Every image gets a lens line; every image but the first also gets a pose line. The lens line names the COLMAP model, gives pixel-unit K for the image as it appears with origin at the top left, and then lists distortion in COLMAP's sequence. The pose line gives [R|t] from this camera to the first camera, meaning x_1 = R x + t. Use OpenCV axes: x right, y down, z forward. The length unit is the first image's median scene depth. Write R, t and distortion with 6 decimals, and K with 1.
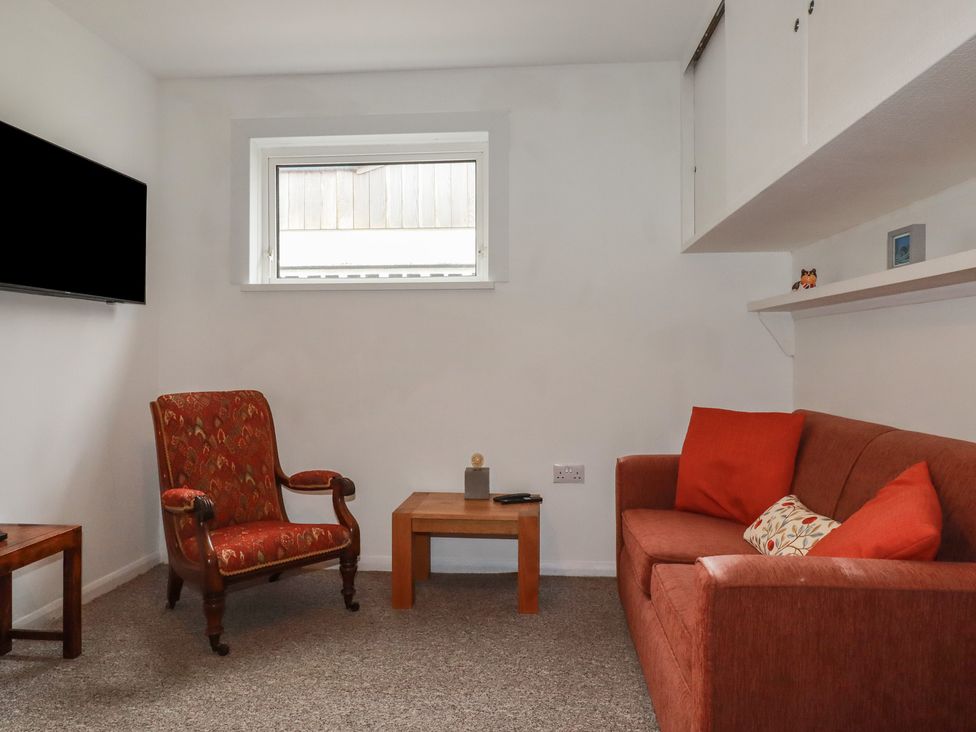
lens RADIAL K [[682.5, 0, 488.0], [0, 682.5, 366.0], [0, 0, 1]] dist [-0.001673, -0.002686]
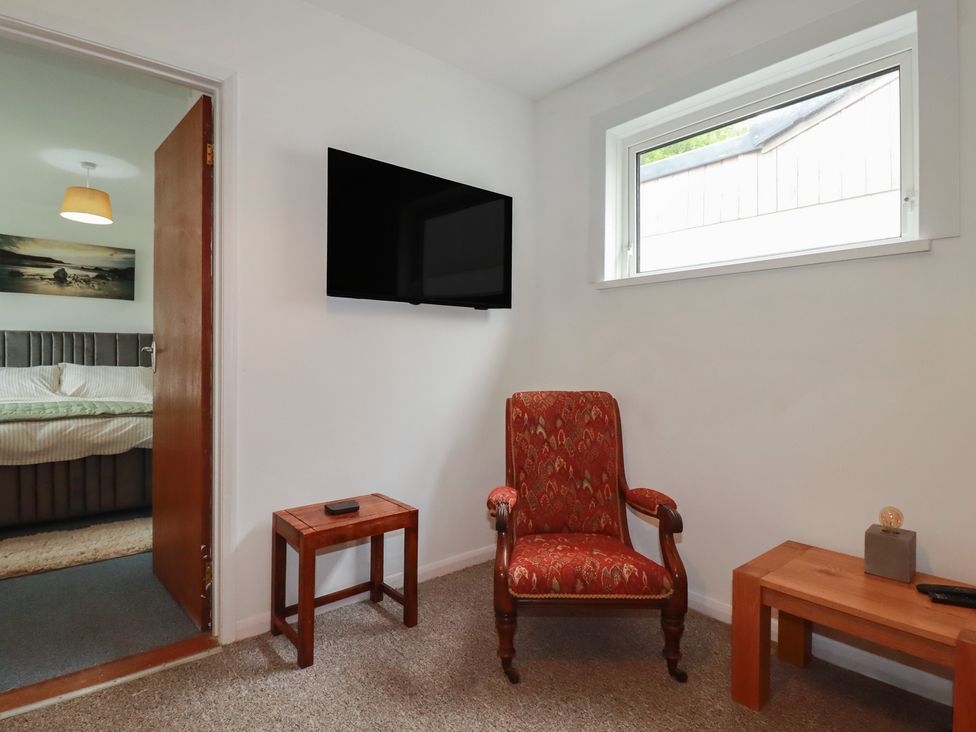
lens RADIAL K [[529.7, 0, 480.2], [0, 529.7, 359.5], [0, 0, 1]] dist [0.002293, -0.015702]
pose [[0.701859, 0.005894, -0.712292, 0.068768], [-0.013528, 0.999896, -0.005056, -0.003535], [0.712188, 0.013185, 0.701865, 0.387167]]
